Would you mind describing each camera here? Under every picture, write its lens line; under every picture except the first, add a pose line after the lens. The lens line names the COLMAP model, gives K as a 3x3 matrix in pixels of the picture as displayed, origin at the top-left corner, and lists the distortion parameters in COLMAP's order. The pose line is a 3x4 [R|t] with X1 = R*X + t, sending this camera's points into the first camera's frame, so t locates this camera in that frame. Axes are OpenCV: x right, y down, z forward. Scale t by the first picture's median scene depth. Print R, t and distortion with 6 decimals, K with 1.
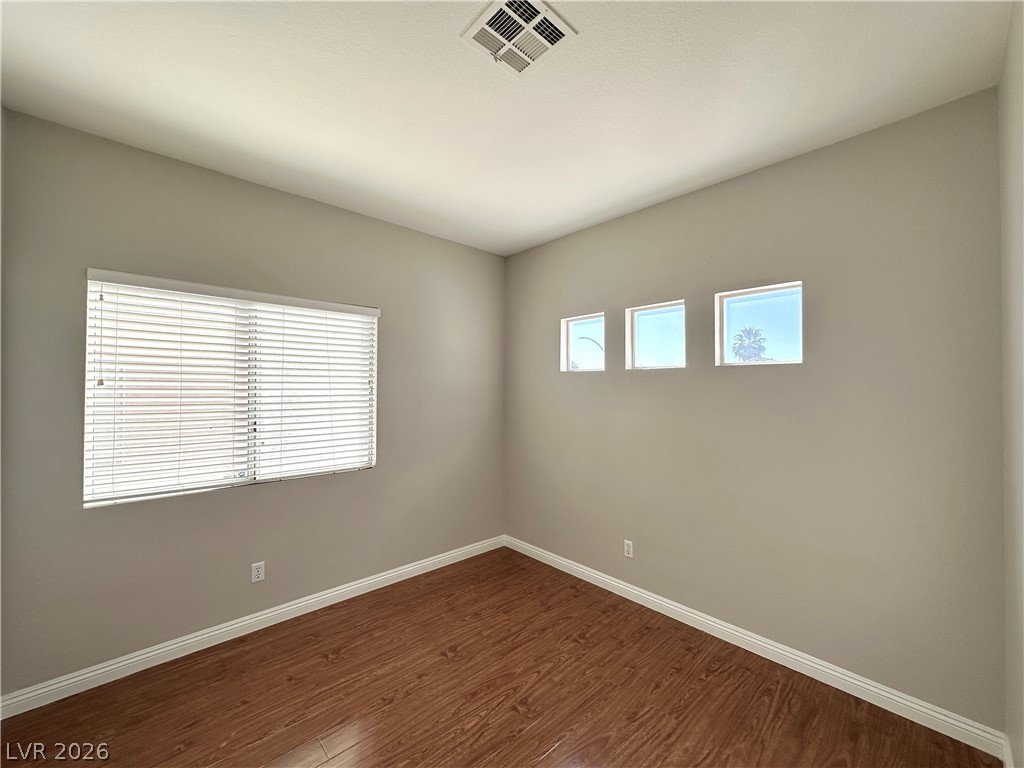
lens RADIAL K [[408.8, 0, 509.7], [0, 408.8, 384.2], [0, 0, 1]] dist [-0.001154, 0.000153]
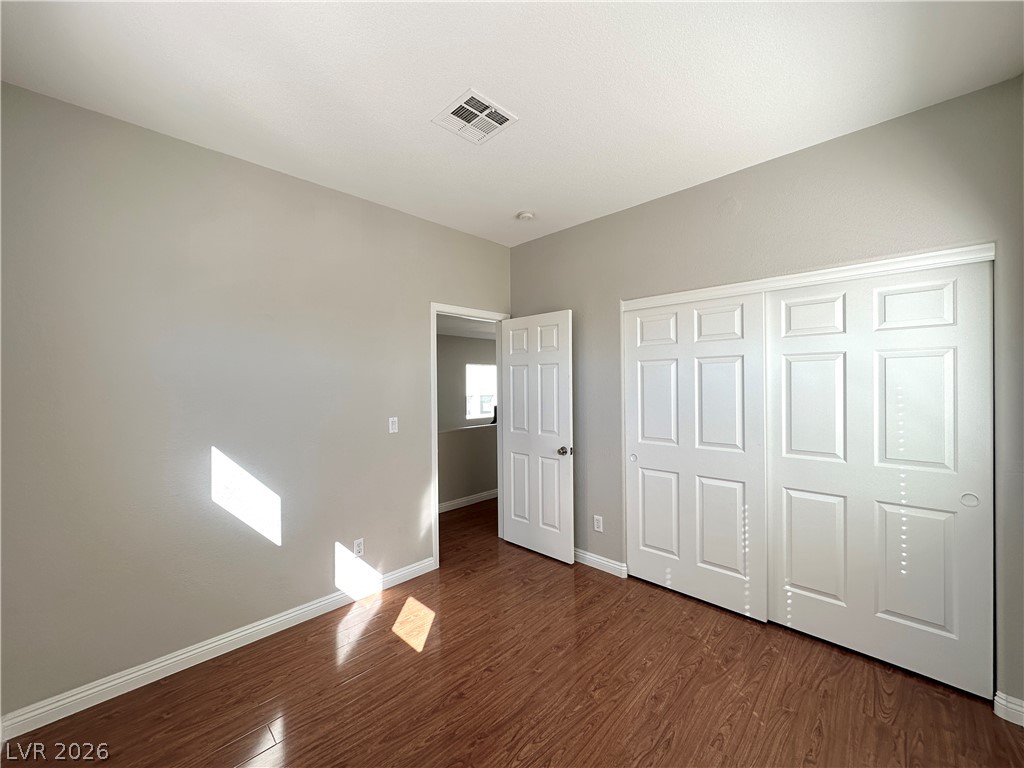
lens RADIAL K [[408.8, 0, 512.4], [0, 408.8, 390.1], [0, 0, 1]] dist [-0.001154, 0.000153]
pose [[-0.998308, 0.005829, -0.057858, -0.015666], [0.006834, 0.999829, -0.017179, 0.054820], [0.057748, -0.017545, -0.998177, 1.995004]]
